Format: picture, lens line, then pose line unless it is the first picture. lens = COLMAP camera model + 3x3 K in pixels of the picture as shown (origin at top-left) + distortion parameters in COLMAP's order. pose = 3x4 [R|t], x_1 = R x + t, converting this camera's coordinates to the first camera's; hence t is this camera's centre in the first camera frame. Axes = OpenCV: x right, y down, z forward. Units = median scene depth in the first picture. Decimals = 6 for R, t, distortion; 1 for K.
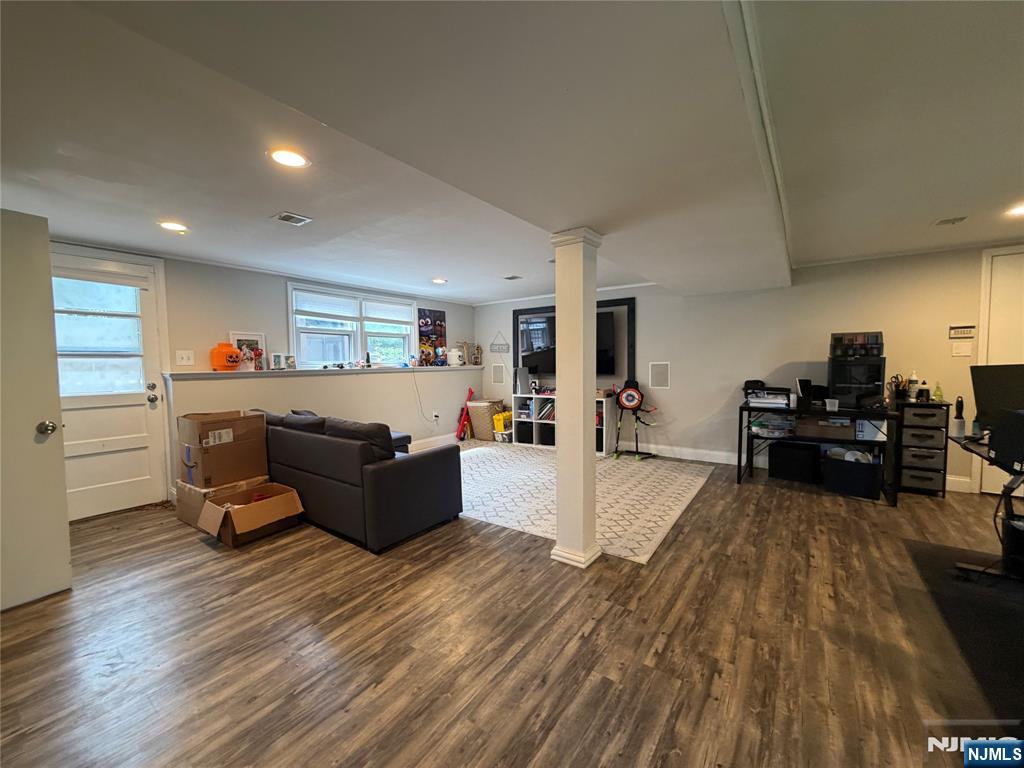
lens RADIAL K [[410.4, 0, 512.5], [0, 410.4, 384.7], [0, 0, 1]] dist [0.002401, -0.000516]
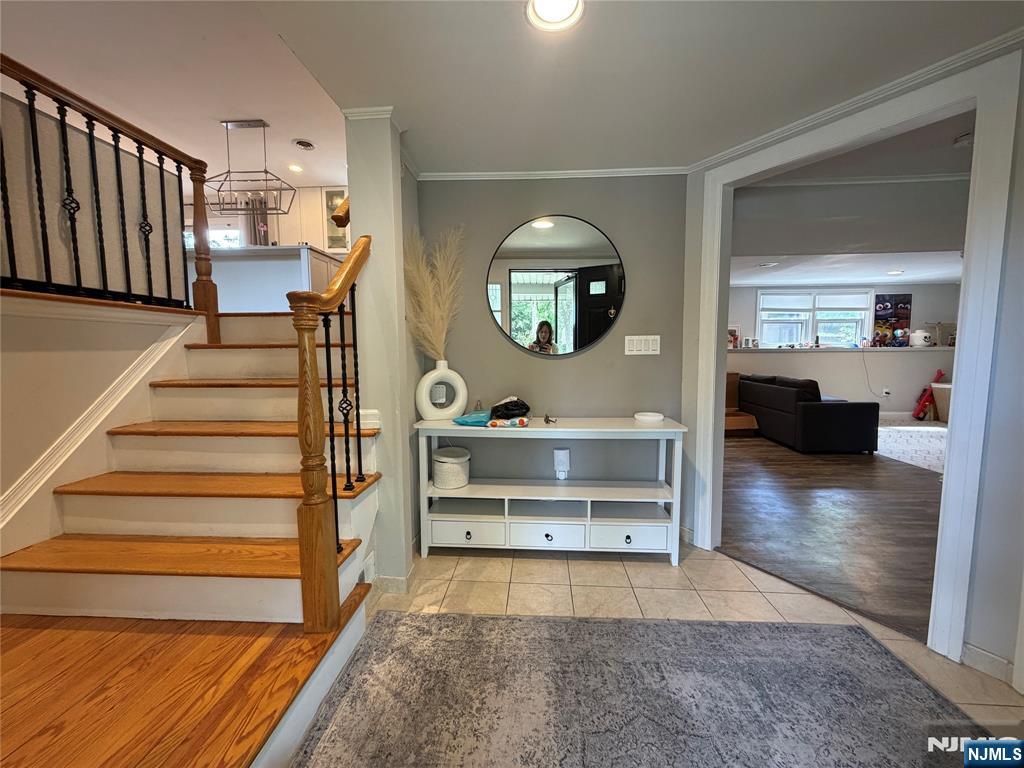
lens RADIAL K [[410.4, 0, 512.6], [0, 410.4, 384.3], [0, 0, 1]] dist [0.002401, -0.000516]
pose [[0.529435, 0.077150, -0.844835, 0.215741], [-0.046243, 0.997000, 0.062066, 0.033210], [0.847089, 0.006208, 0.531415, -0.438637]]
